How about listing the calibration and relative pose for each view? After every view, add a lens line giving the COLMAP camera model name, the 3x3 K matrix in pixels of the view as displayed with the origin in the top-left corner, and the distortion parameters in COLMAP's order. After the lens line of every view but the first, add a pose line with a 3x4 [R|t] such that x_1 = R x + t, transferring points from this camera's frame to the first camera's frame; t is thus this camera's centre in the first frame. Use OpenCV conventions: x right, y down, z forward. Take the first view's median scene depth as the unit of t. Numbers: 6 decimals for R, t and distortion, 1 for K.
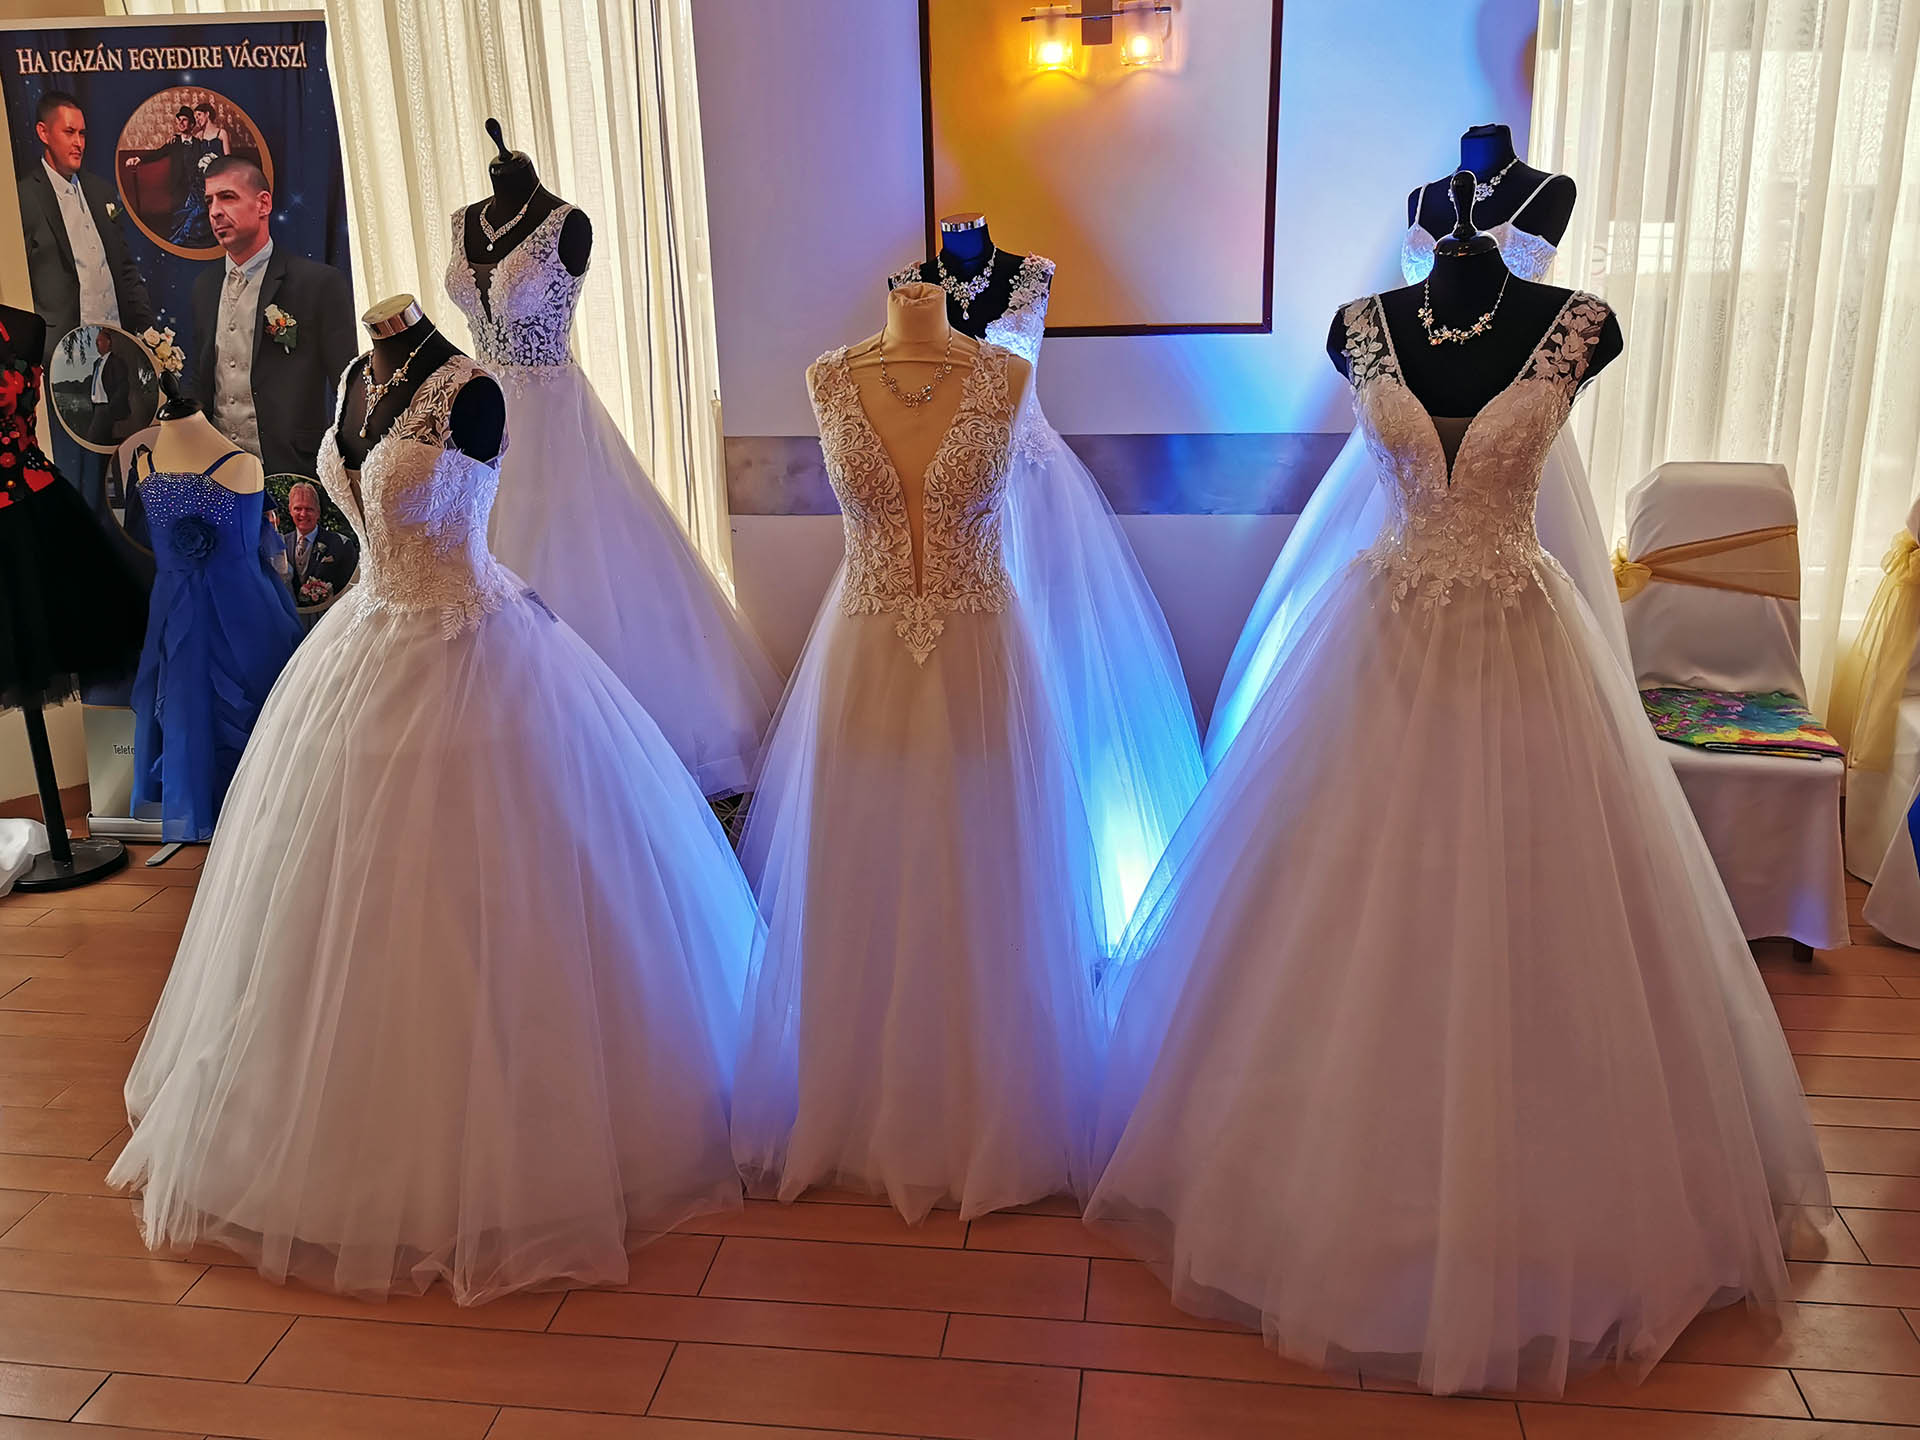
lens RADIAL K [[1591.7, 0, 960.0], [0, 1591.7, 720.0], [0, 0, 1]] dist [0.121003, -0.154821]
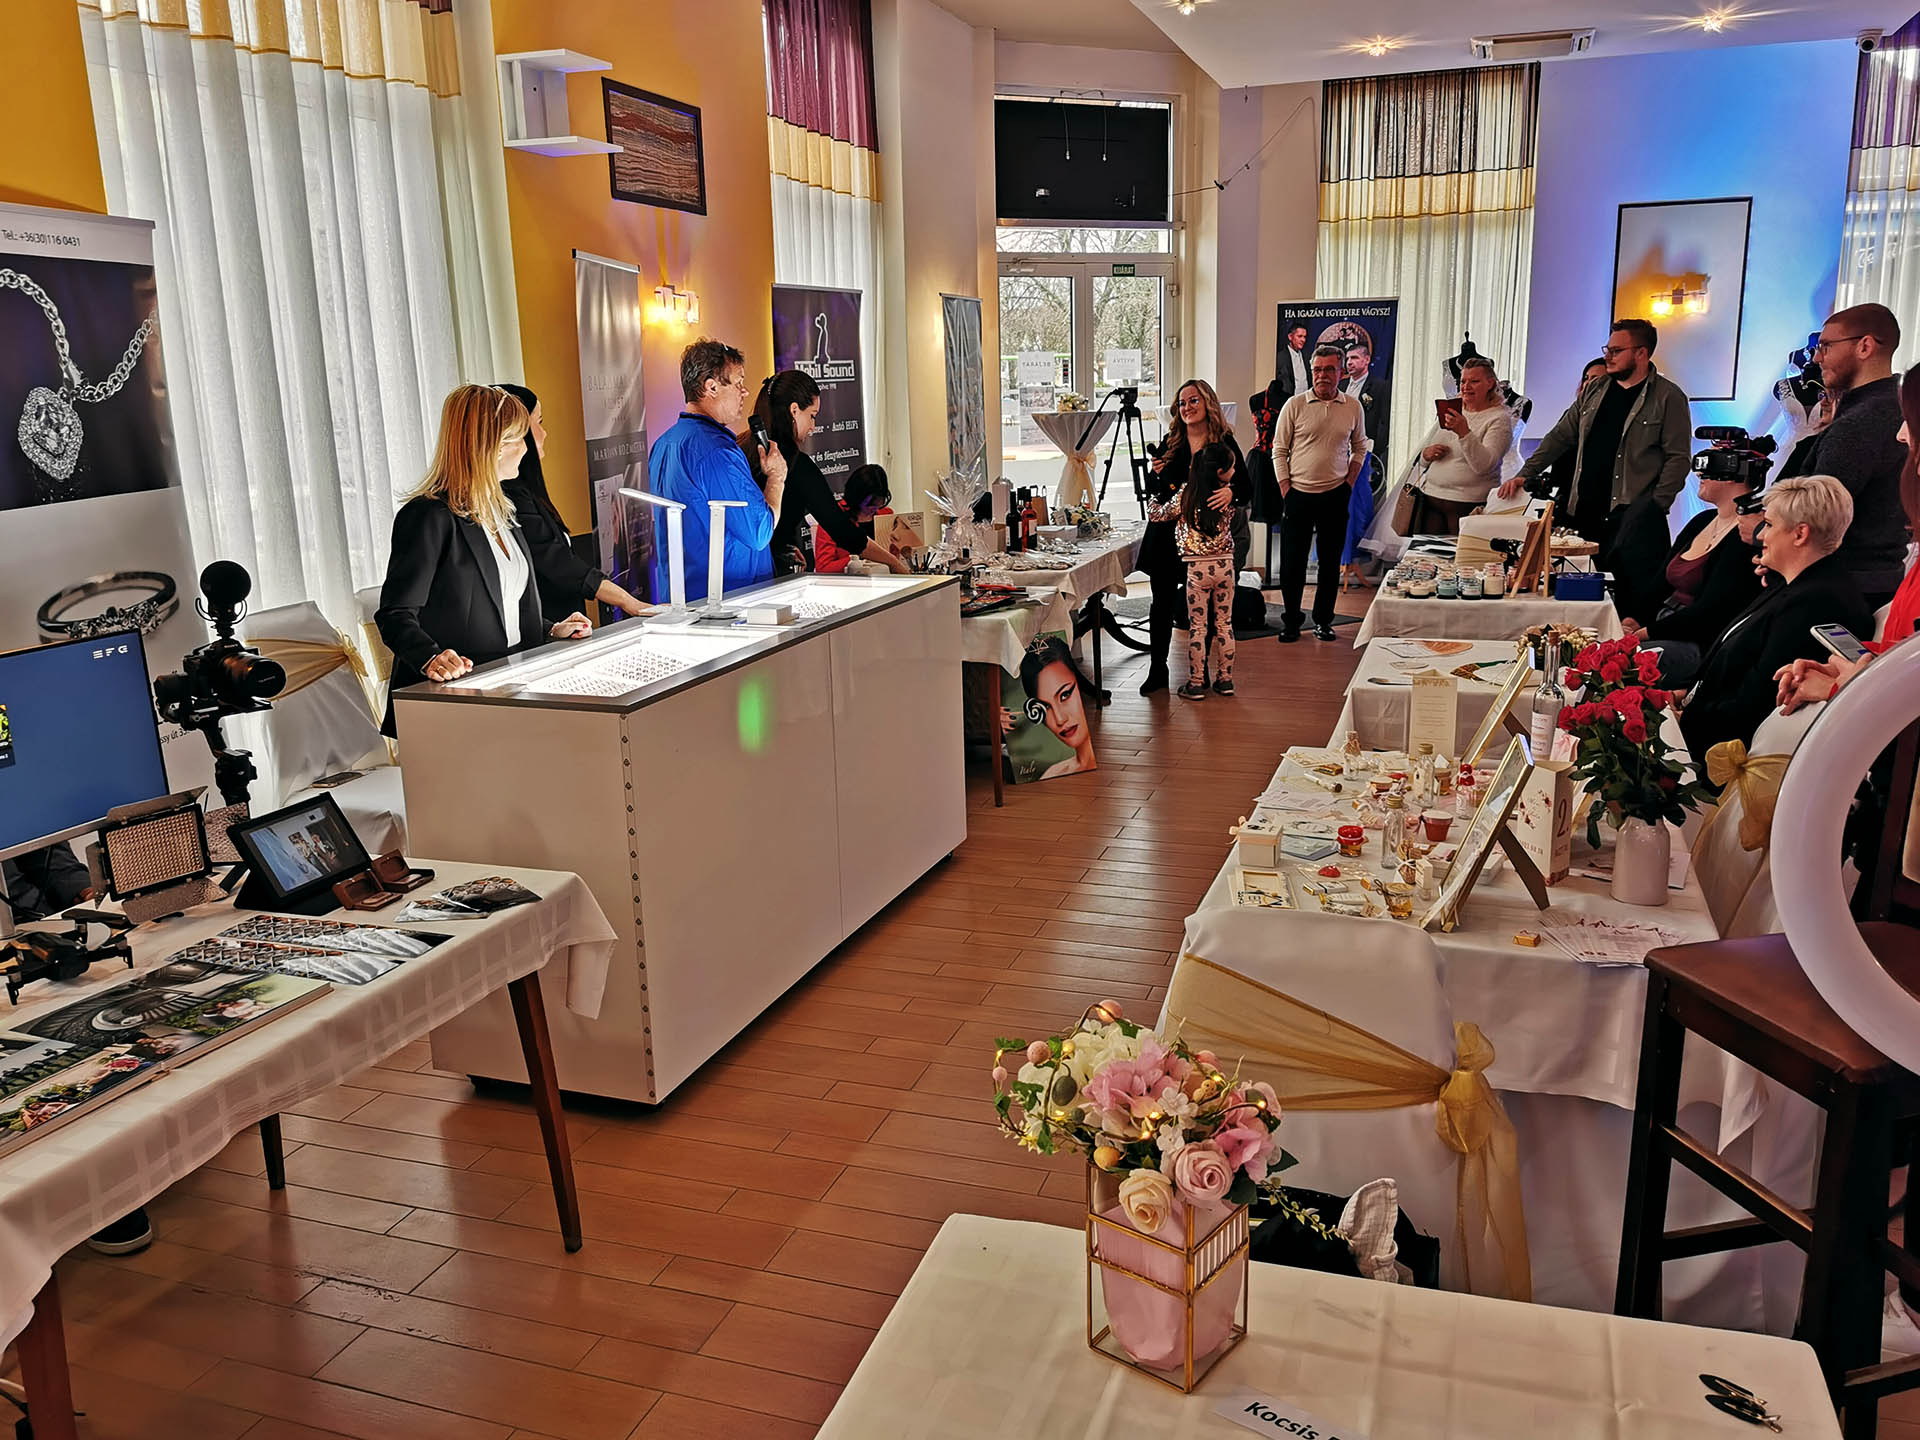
lens RADIAL K [[1591.7, 0, 960.0], [0, 1591.7, 720.0], [0, 0, 1]] dist [0.121003, -0.154821]
pose [[0.983451, 0.043321, -0.175916, -0.619857], [-0.058264, 0.995035, -0.080683, 0.626932], [0.171547, 0.089598, 0.981093, -1.981439]]
